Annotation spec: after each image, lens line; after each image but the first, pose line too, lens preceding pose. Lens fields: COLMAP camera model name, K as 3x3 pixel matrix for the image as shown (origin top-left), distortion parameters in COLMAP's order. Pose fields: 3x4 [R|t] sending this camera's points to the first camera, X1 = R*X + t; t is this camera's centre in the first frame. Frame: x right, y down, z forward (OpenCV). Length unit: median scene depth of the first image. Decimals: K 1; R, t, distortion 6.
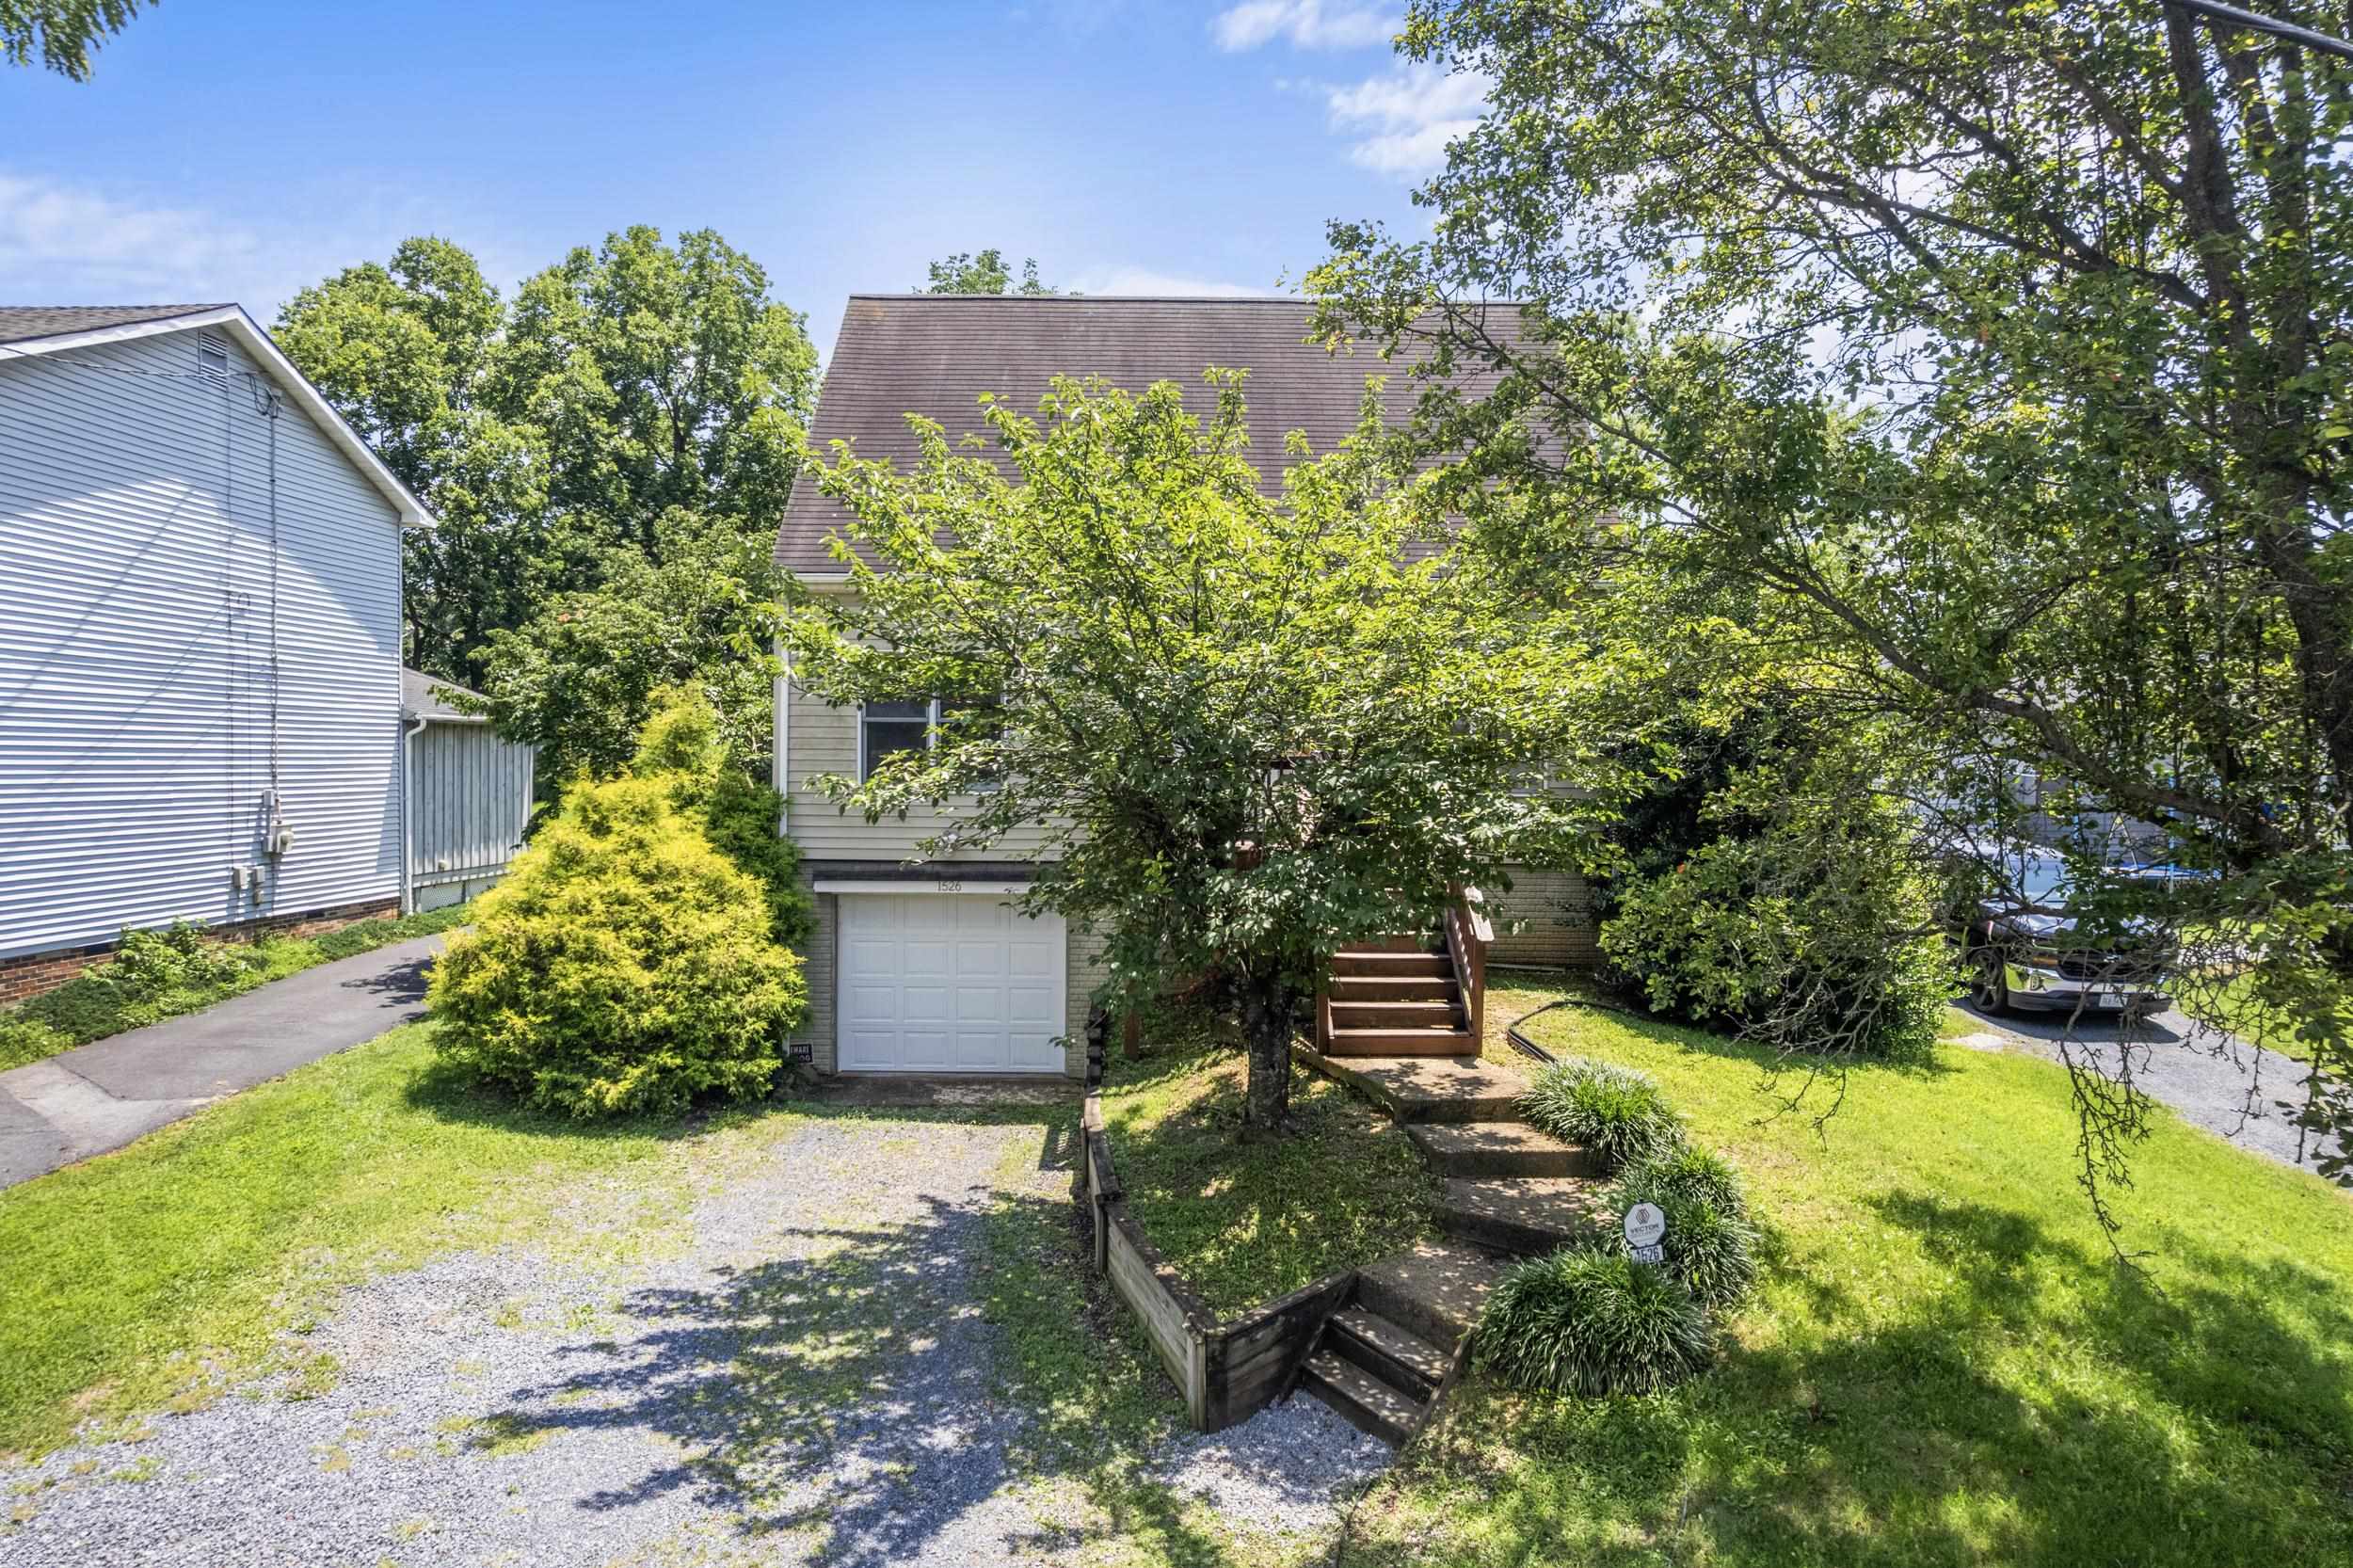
lens RADIAL K [[1497.0, 0, 1176.5], [0, 1497.0, 784.0], [0, 0, 1]] dist [-0.070410, 0.060221]
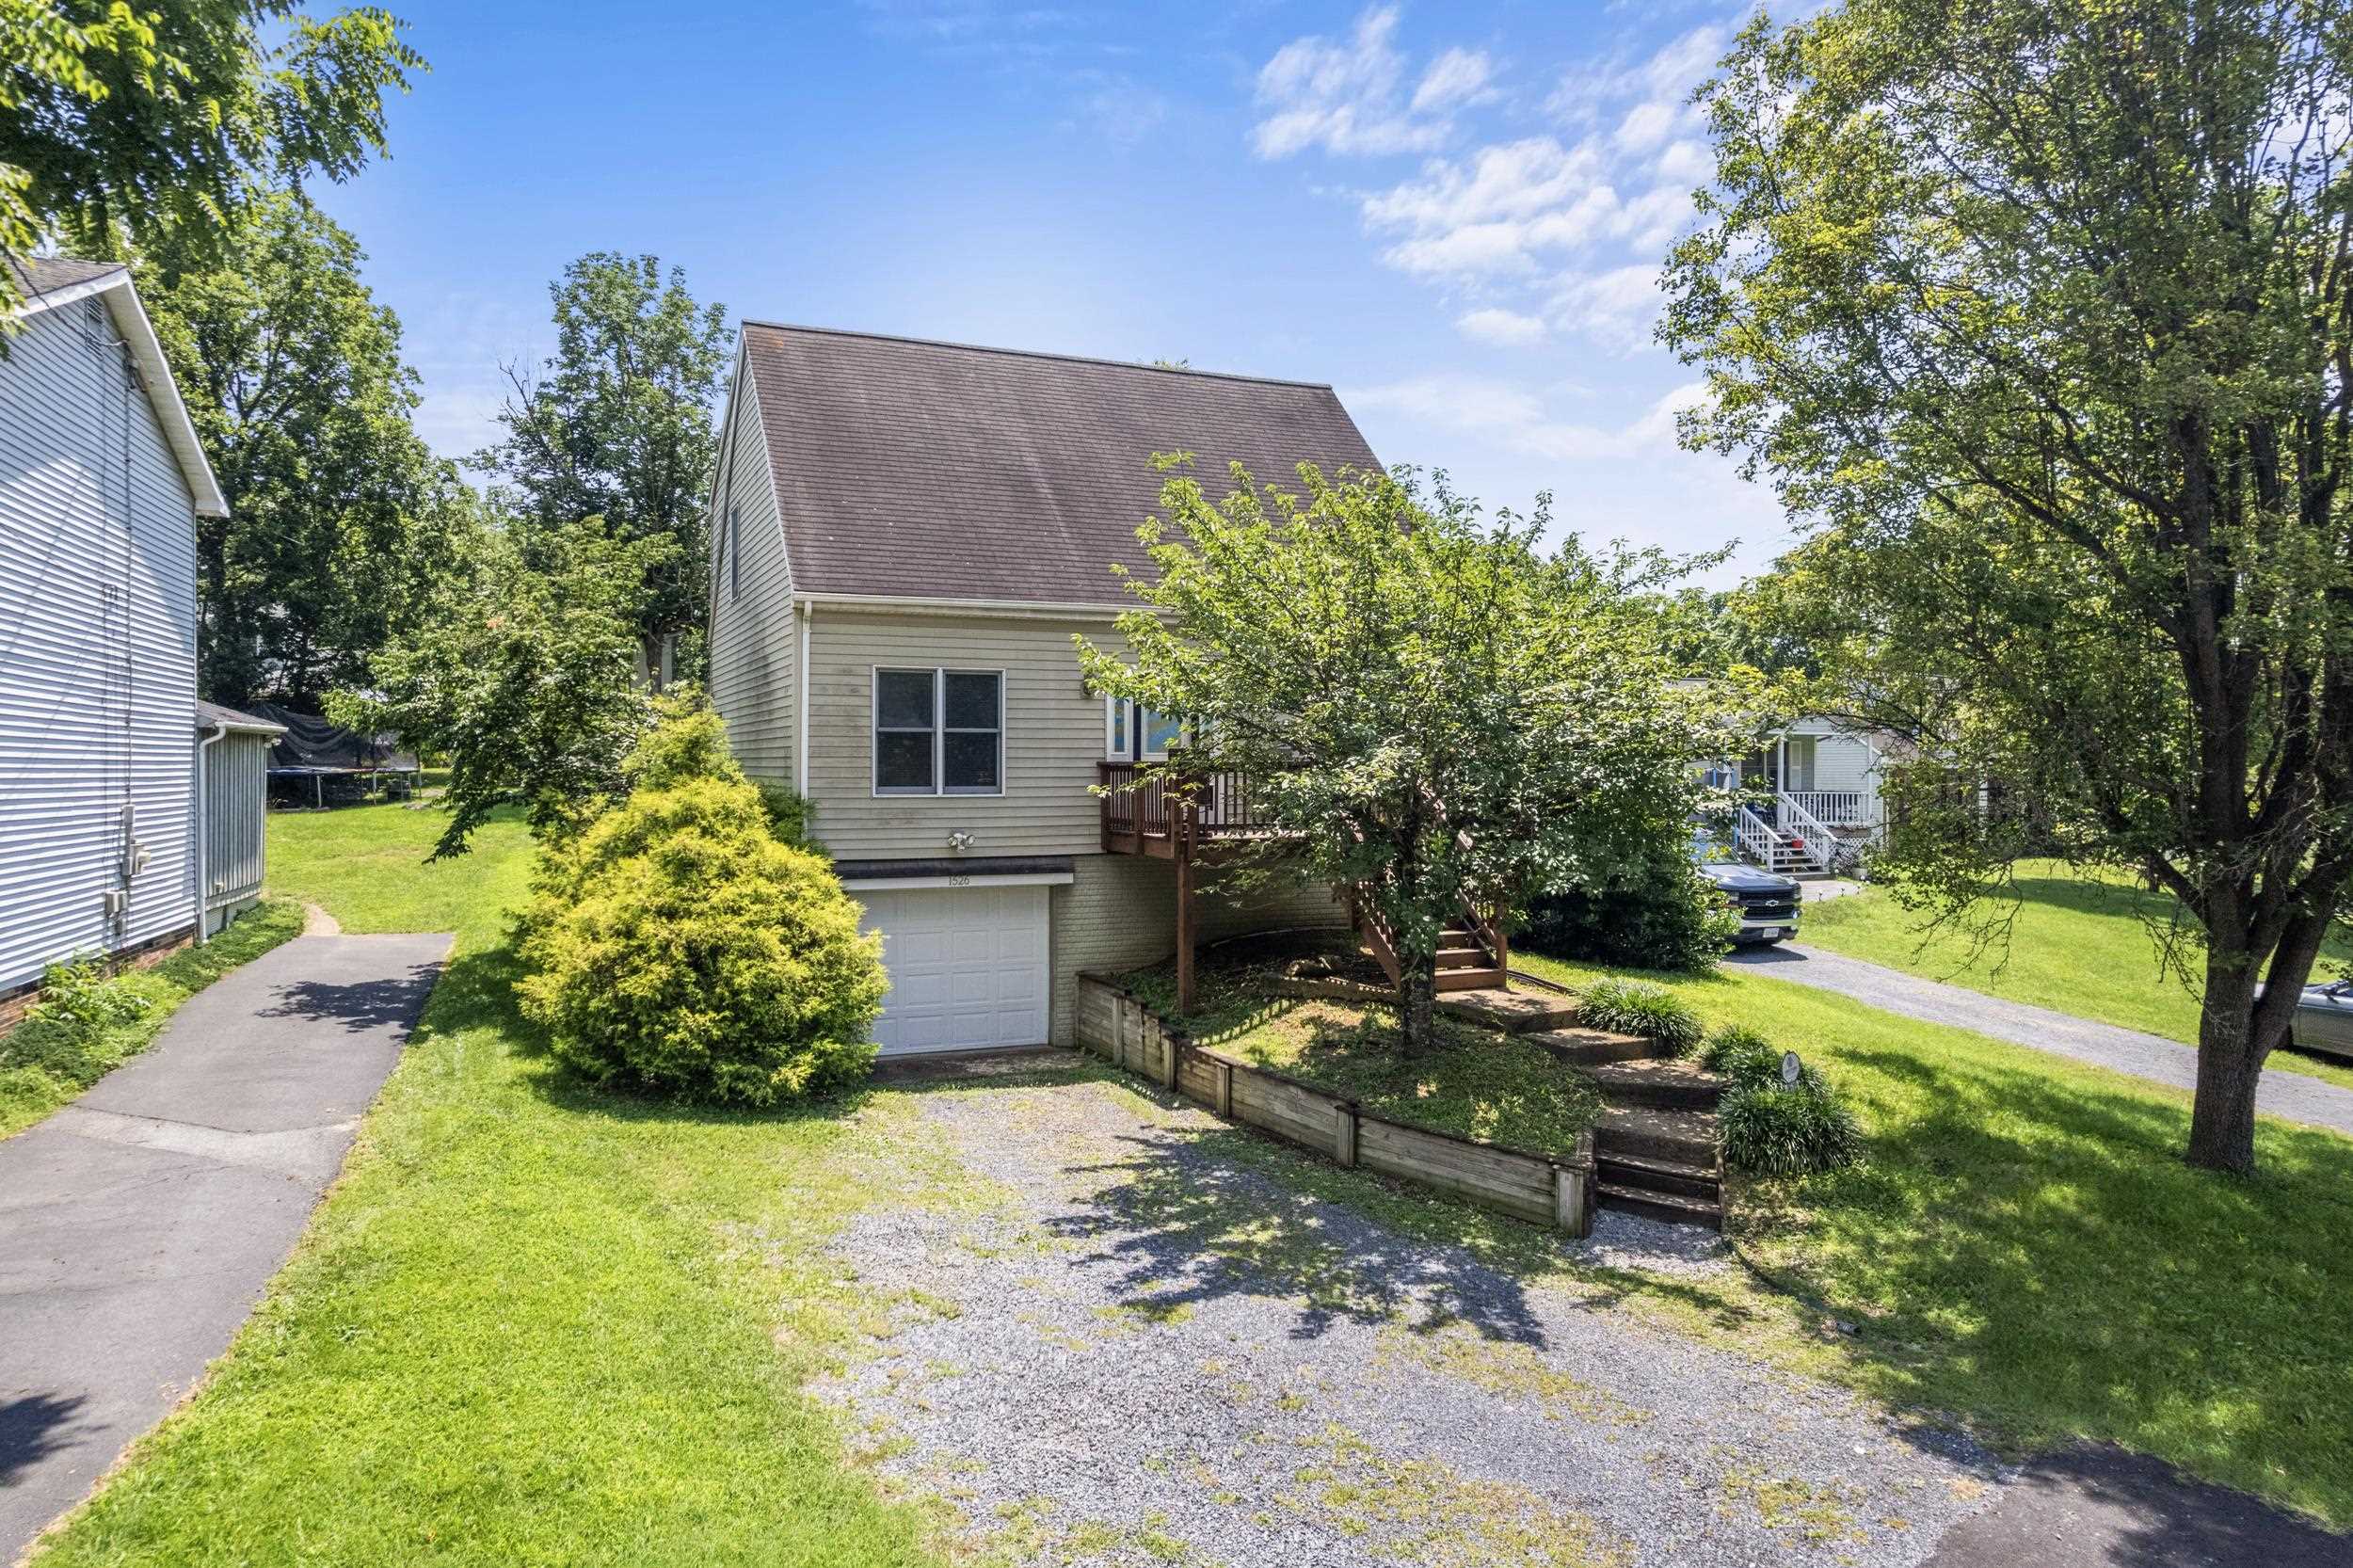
lens RADIAL K [[1481.2, 0, 1168.1], [0, 1481.2, 786.4], [0, 0, 1]] dist [-0.046817, 0.000813]
pose [[0.921164, -0.012673, 0.388969, -0.686674], [0.013749, 0.999905, 0.000016, 0.001858], [-0.388932, 0.005333, 0.921251, -0.106124]]
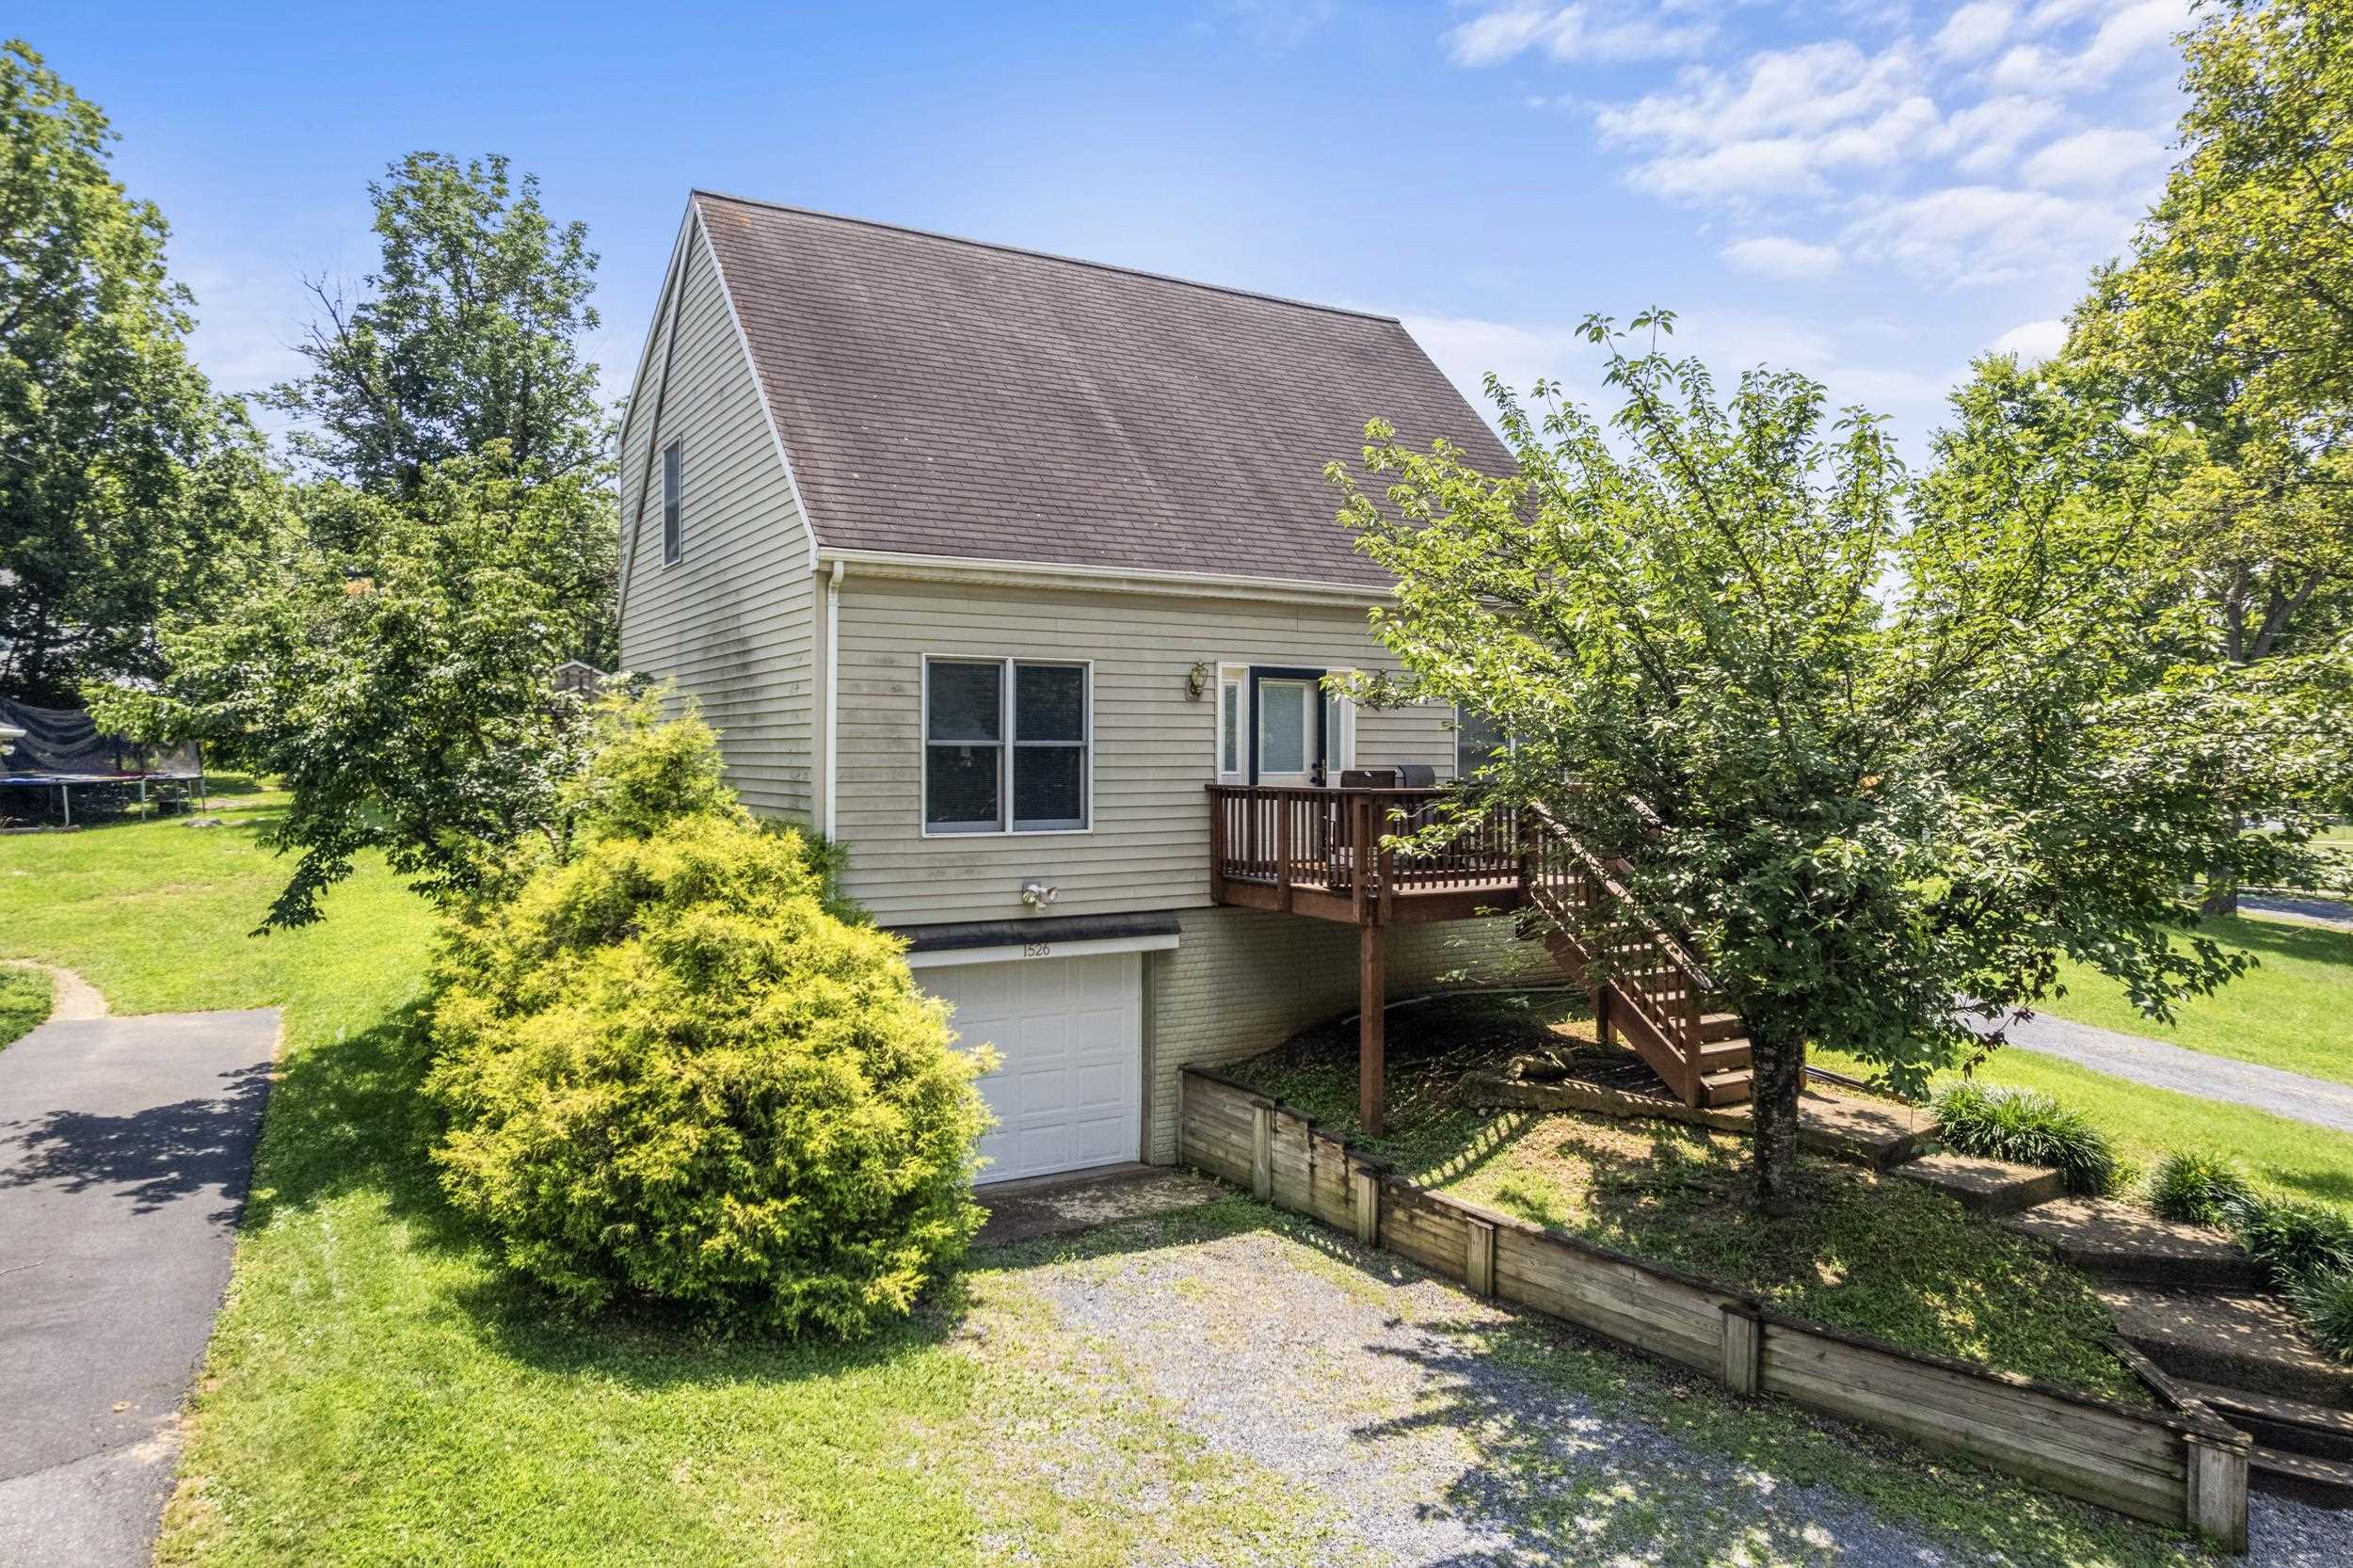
lens RADIAL K [[1497.0, 0, 1176.5], [0, 1497.0, 784.0], [0, 0, 1]] dist [-0.070410, 0.060221]
pose [[0.864778, -0.016121, 0.501895, -0.773229], [0.014924, 0.999868, 0.006400, -0.039374], [-0.501932, 0.001956, 0.864905, 0.425017]]
